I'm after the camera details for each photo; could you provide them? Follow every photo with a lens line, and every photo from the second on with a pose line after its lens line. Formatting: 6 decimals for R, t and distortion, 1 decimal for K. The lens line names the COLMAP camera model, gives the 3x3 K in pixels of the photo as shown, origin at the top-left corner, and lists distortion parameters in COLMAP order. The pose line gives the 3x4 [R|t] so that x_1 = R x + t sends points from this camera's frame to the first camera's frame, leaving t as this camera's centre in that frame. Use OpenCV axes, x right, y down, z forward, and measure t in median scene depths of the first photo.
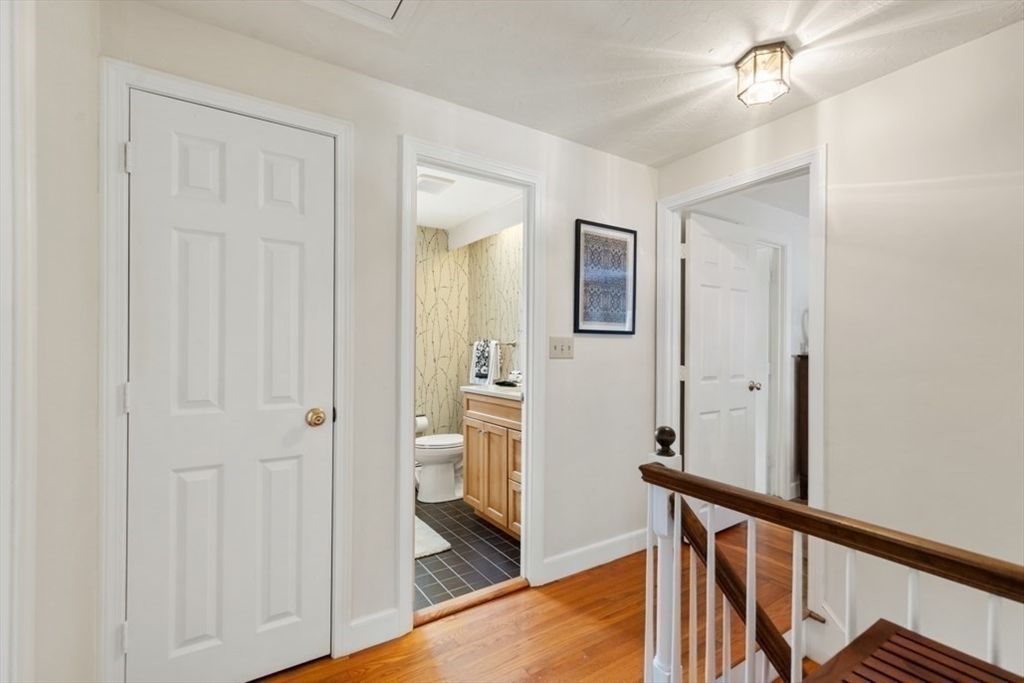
lens RADIAL K [[466.3, 0, 511.0], [0, 466.3, 346.3], [0, 0, 1]] dist [0.005259, -0.000362]
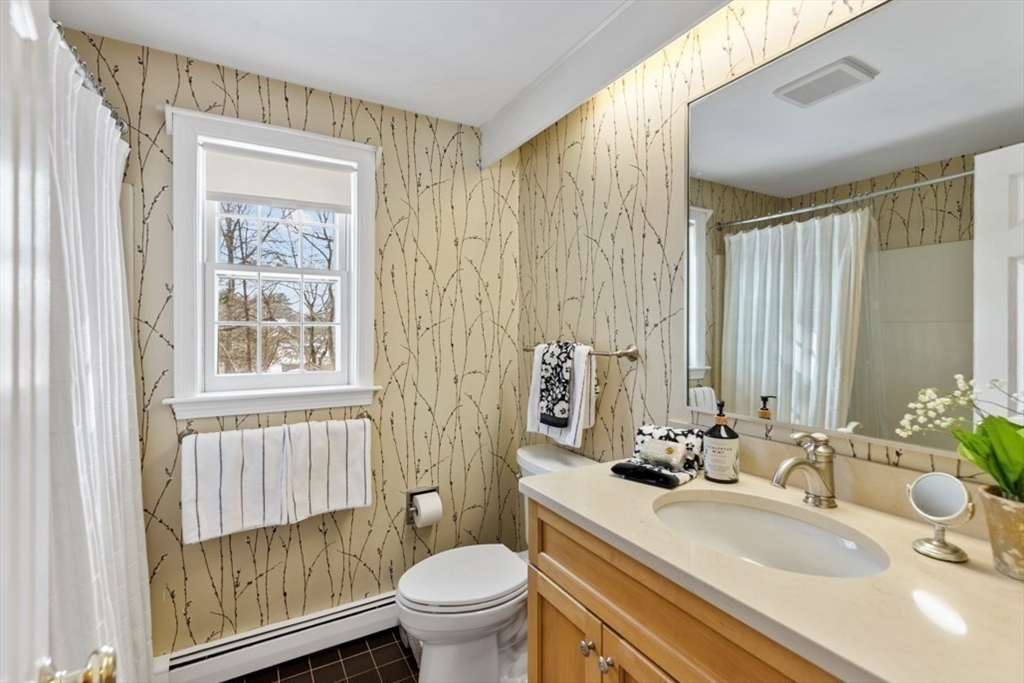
lens RADIAL K [[466.3, 0, 512.4], [0, 466.3, 336.2], [0, 0, 1]] dist [0.005259, -0.000362]
pose [[0.998253, -0.001365, -0.059071, -0.075884], [0.002001, 0.999941, 0.010713, -0.025274], [0.059053, -0.010813, 0.998196, 0.525100]]
